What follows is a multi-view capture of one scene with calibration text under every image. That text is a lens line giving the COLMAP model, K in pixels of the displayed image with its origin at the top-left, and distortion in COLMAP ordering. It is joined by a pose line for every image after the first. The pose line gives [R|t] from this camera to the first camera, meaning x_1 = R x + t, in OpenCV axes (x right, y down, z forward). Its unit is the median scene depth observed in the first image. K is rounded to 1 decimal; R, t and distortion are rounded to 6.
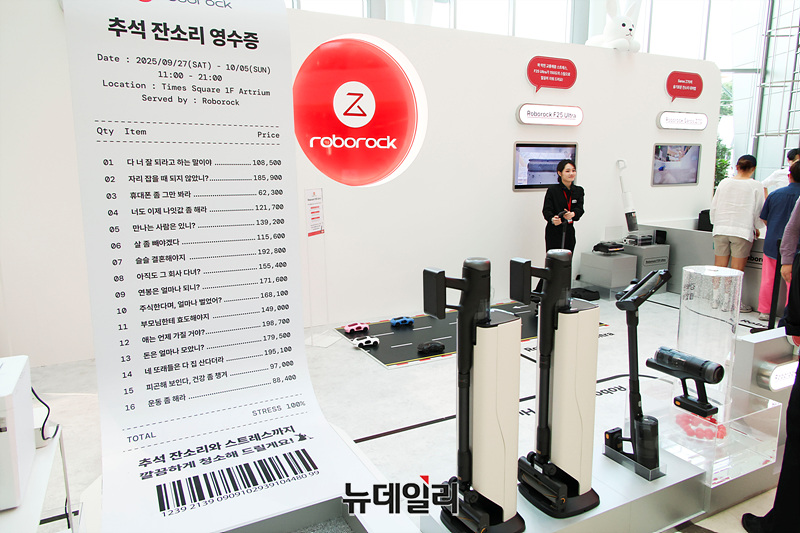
lens RADIAL K [[559.1, 0, 398.6], [0, 559.1, 266.0], [0, 0, 1]] dist [0.006462, -0.005158]
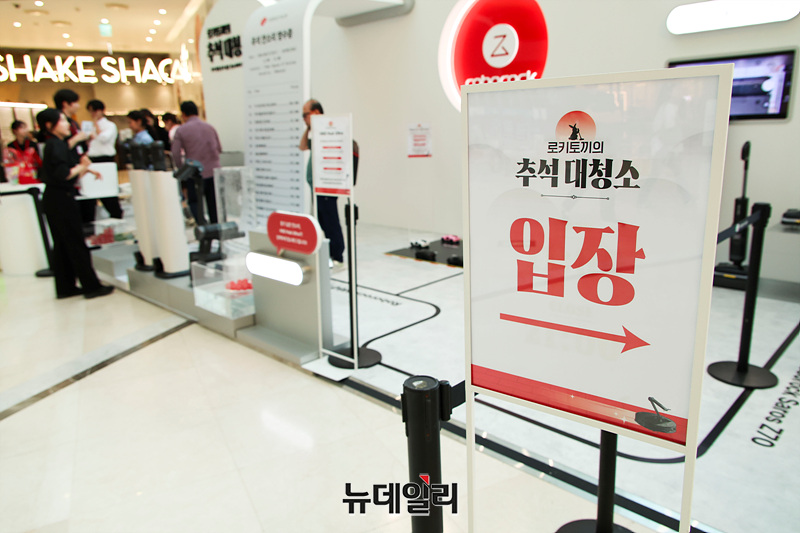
lens RADIAL K [[559.1, 0, 397.7], [0, 559.1, 267.1], [0, 0, 1]] dist [0.006462, -0.005158]
pose [[0.324819, 0.222996, -0.919111, 1.132282], [-0.144817, 0.972073, 0.184667, -0.040059], [0.934623, 0.073119, 0.348041, 0.517401]]
